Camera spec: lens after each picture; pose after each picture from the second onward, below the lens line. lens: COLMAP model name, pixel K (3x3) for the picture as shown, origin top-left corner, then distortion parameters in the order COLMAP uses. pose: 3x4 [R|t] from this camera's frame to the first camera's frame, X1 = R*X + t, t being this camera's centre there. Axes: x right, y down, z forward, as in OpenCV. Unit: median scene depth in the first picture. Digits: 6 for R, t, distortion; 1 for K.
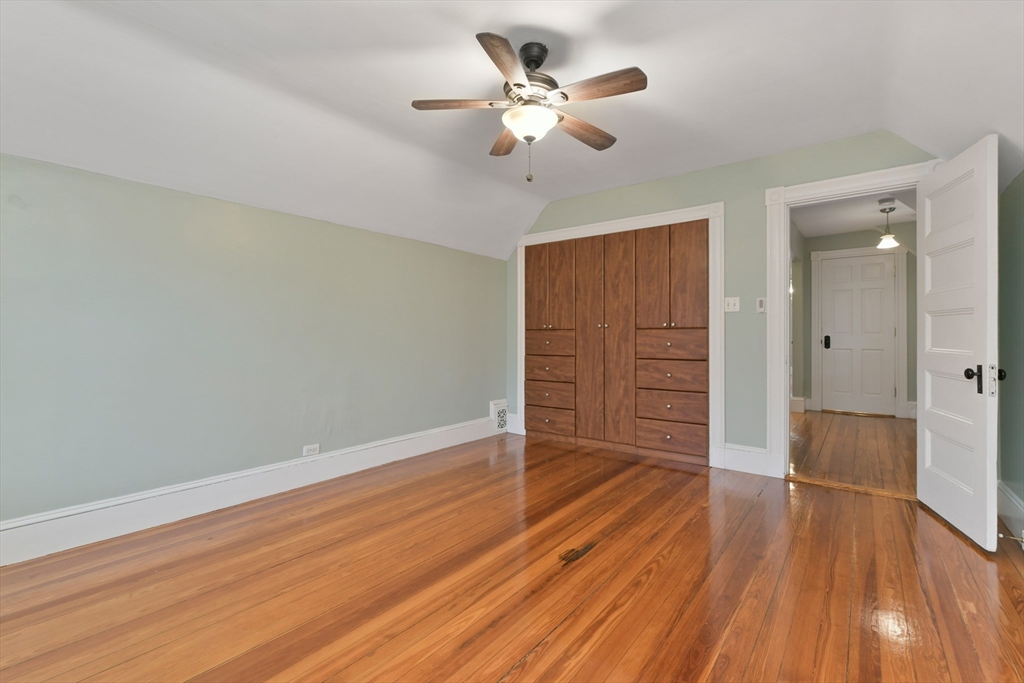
lens RADIAL K [[452.8, 0, 512.0], [0, 452.8, 341.5], [0, 0, 1]] dist [0.000652, 0.000068]
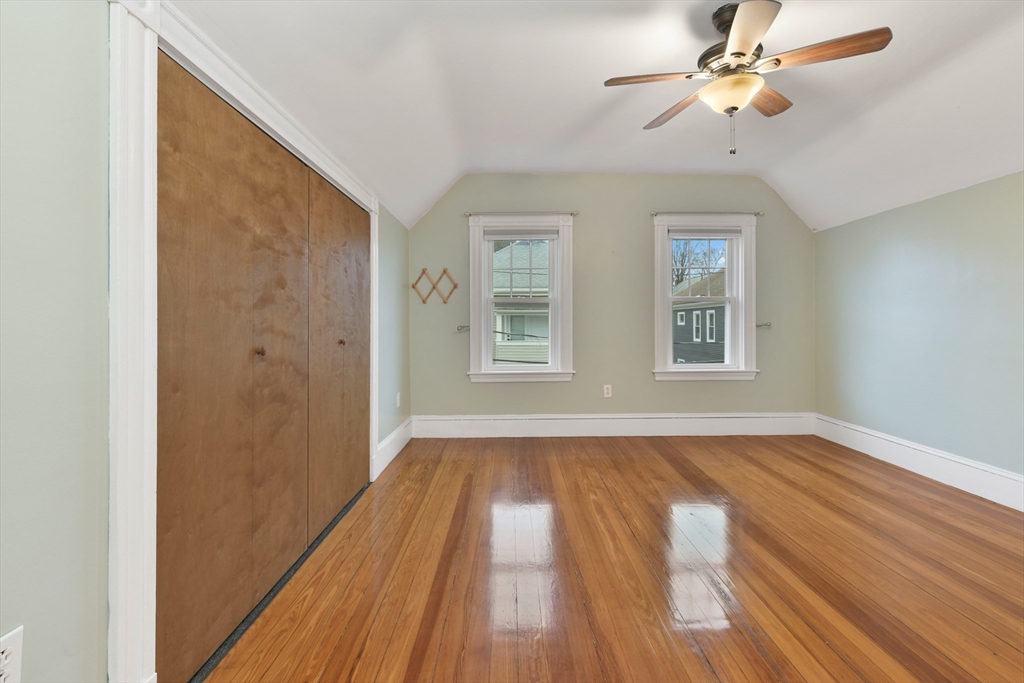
lens RADIAL K [[452.8, 0, 512.0], [0, 452.8, 341.5], [0, 0, 1]] dist [0.000652, 0.000068]
pose [[-0.789115, 0.022573, -0.613830, 0.896962], [-0.005195, 0.999043, 0.043418, -0.005997], [0.614223, 0.037451, -0.788243, 1.346896]]
